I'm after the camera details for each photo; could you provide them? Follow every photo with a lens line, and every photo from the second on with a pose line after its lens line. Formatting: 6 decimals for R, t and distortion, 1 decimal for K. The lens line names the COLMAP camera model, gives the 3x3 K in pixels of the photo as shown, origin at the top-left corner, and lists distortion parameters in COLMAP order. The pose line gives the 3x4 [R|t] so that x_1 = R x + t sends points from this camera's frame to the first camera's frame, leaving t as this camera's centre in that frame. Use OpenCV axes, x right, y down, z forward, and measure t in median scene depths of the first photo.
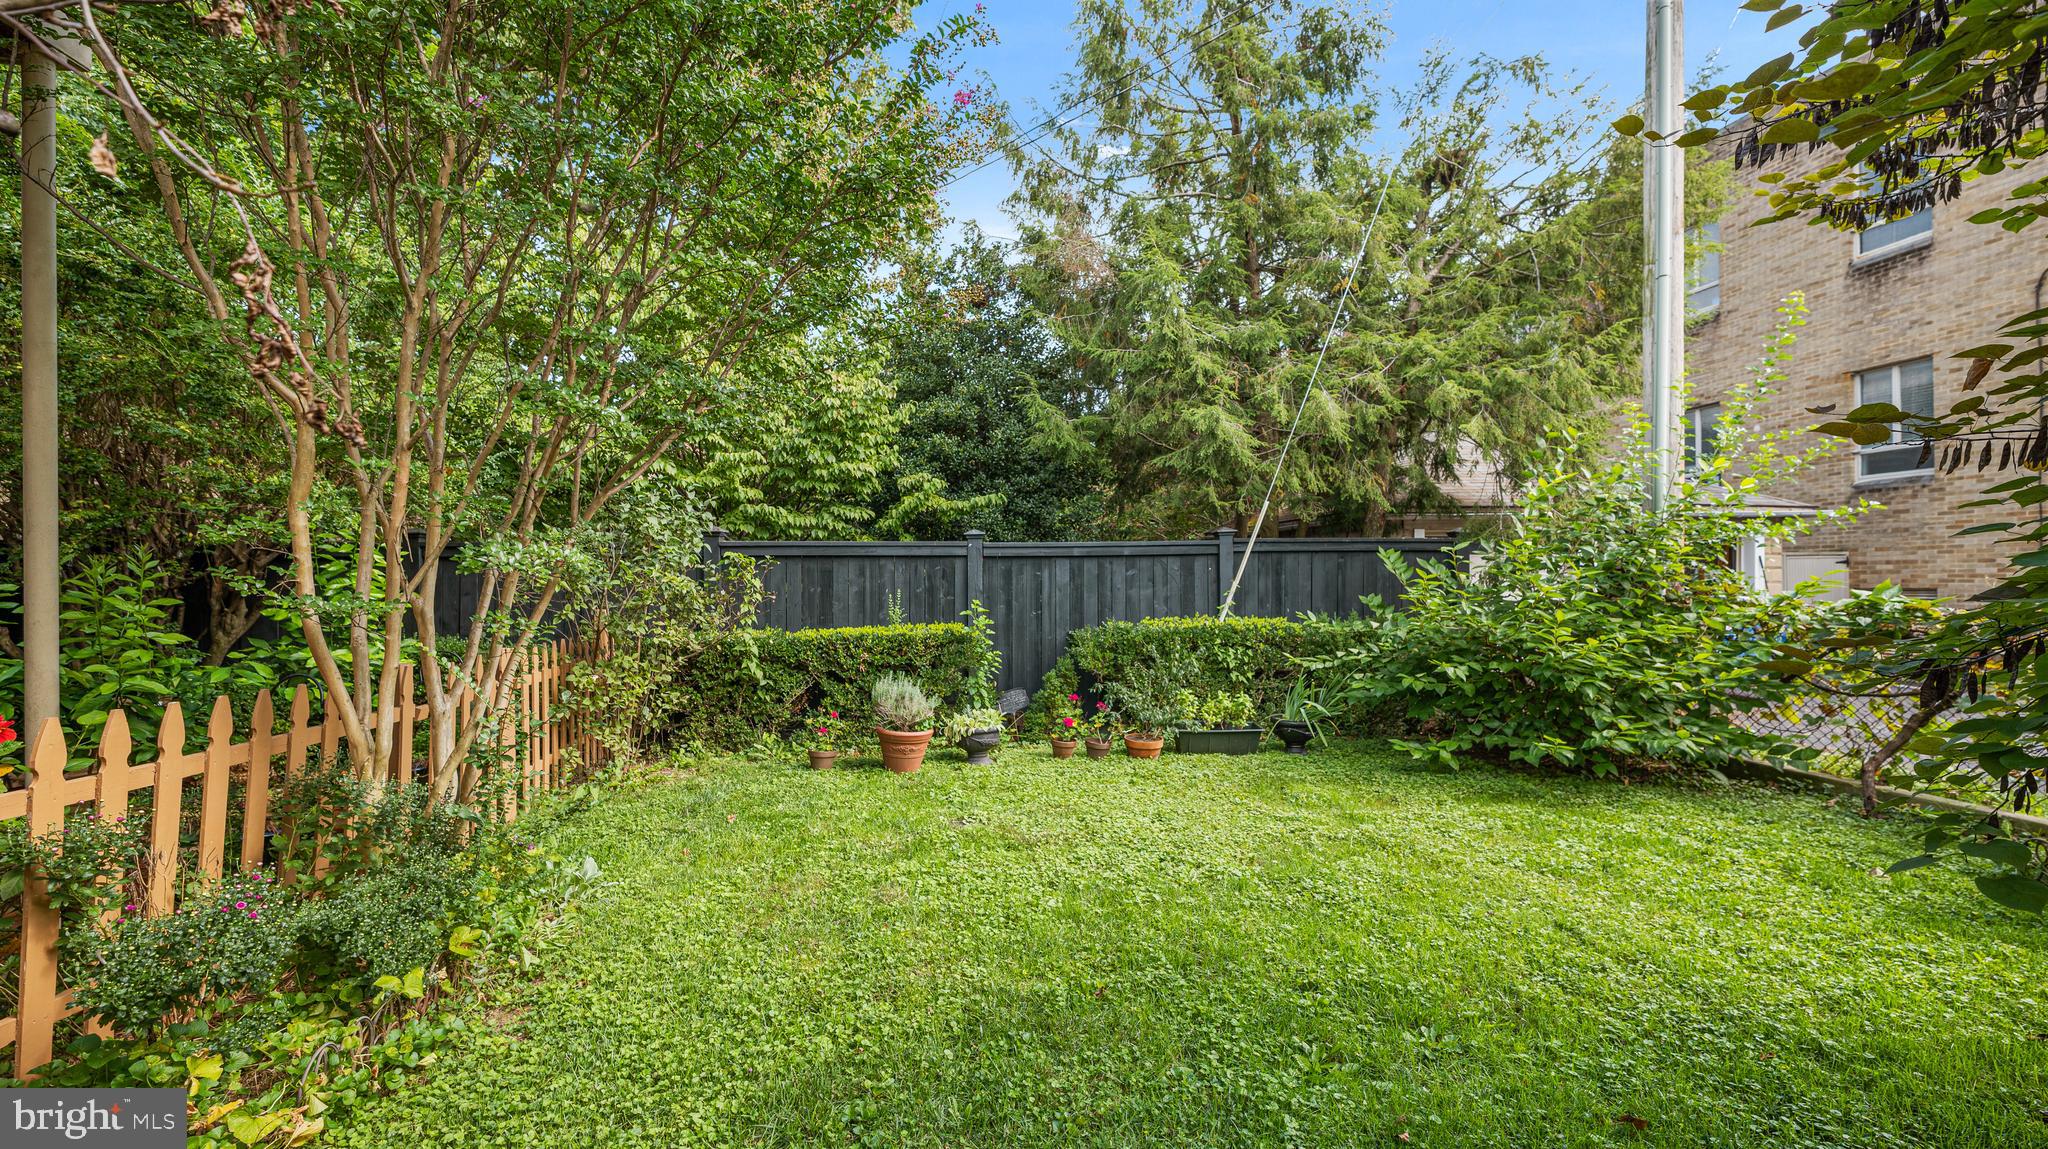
lens RADIAL K [[825.4, 0, 1020.1], [0, 825.4, 581.9], [0, 0, 1]] dist [-0.001843, -0.000524]
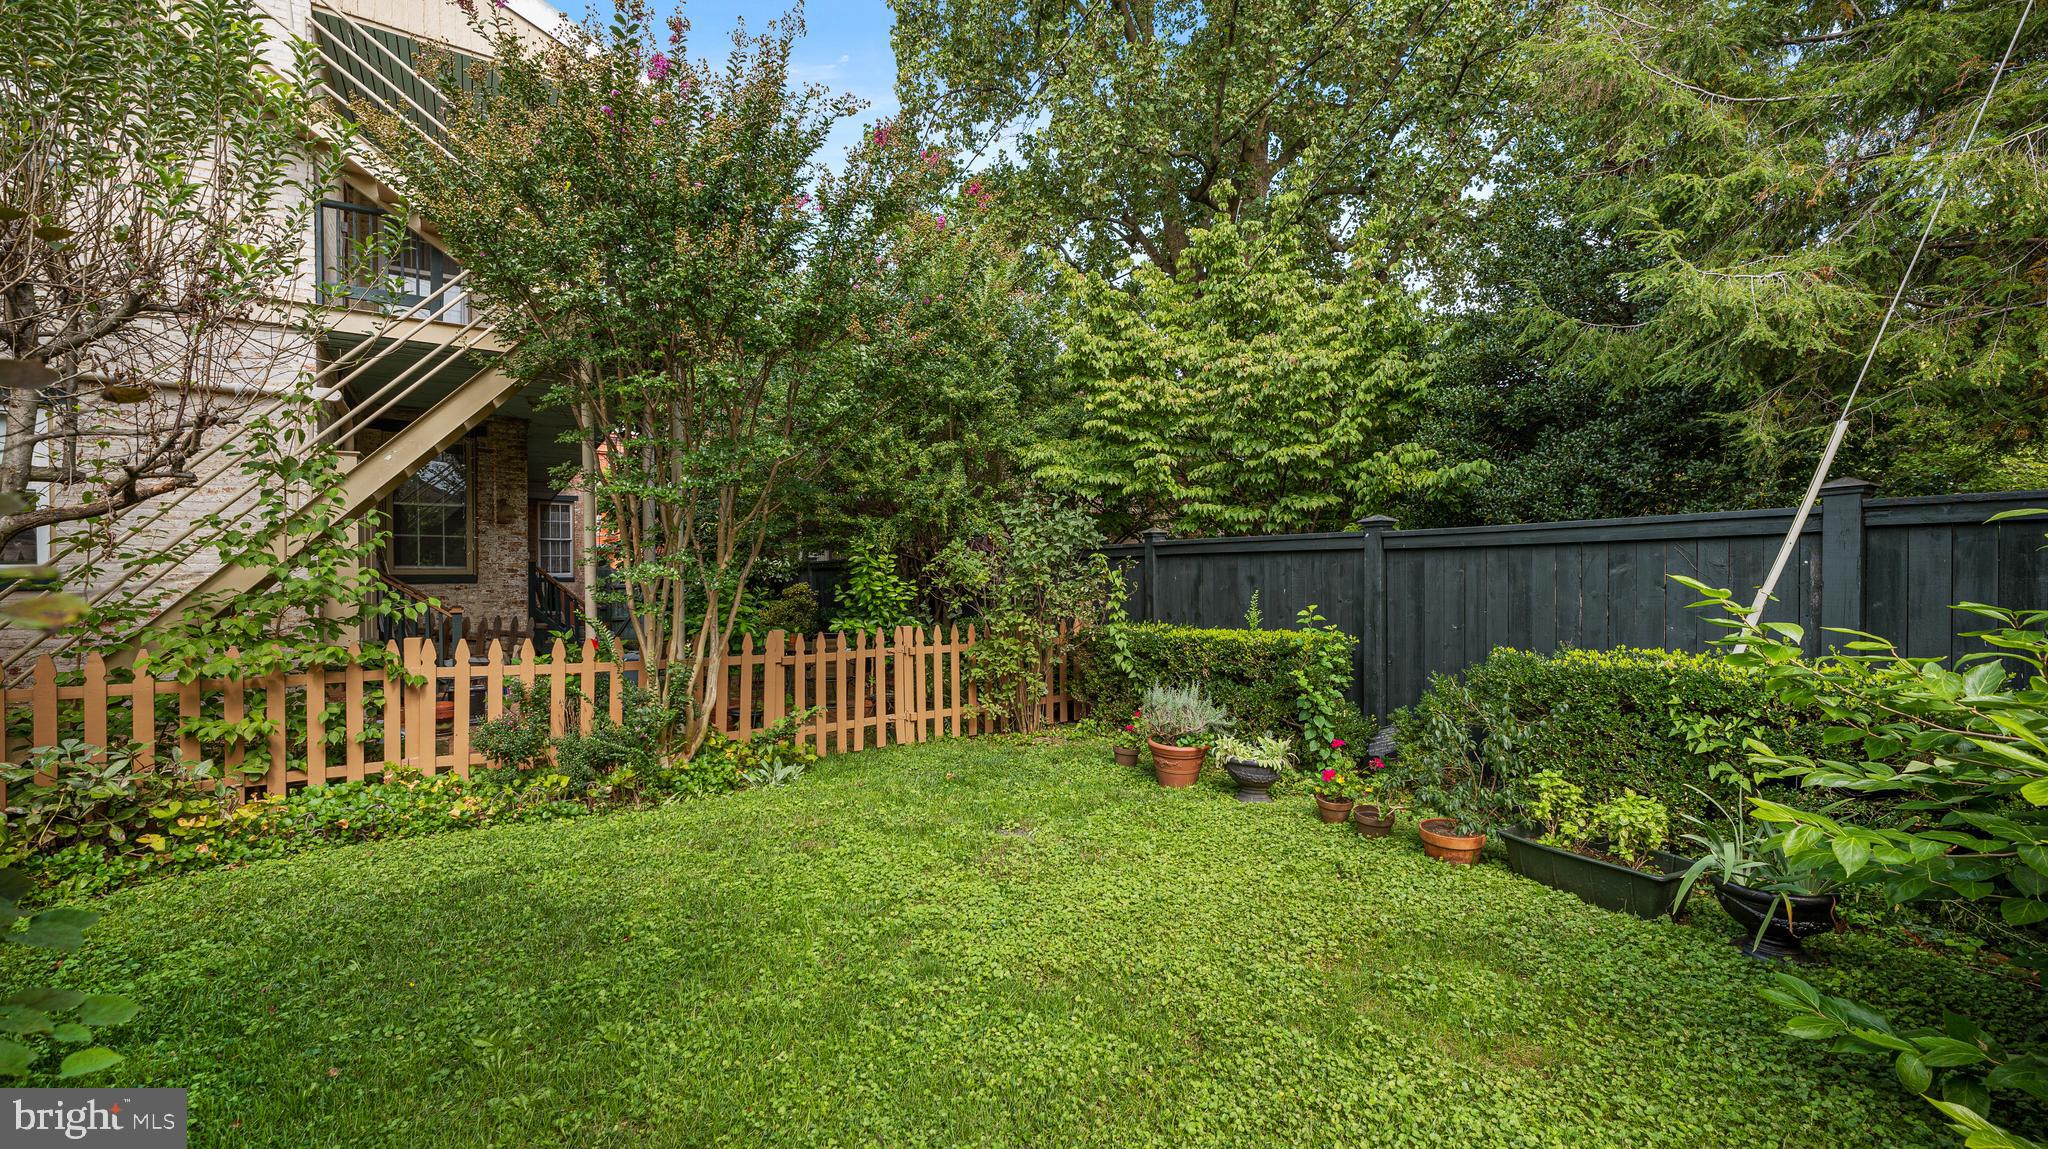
lens RADIAL K [[825.4, 0, 1020.1], [0, 825.4, 581.9], [0, 0, 1]] dist [-0.001843, -0.000524]
pose [[0.448745, 0.014750, -0.893538, 0.548834], [0.000539, 0.999859, 0.016775, -0.014926], [0.893660, -0.008010, 0.448673, 0.388185]]
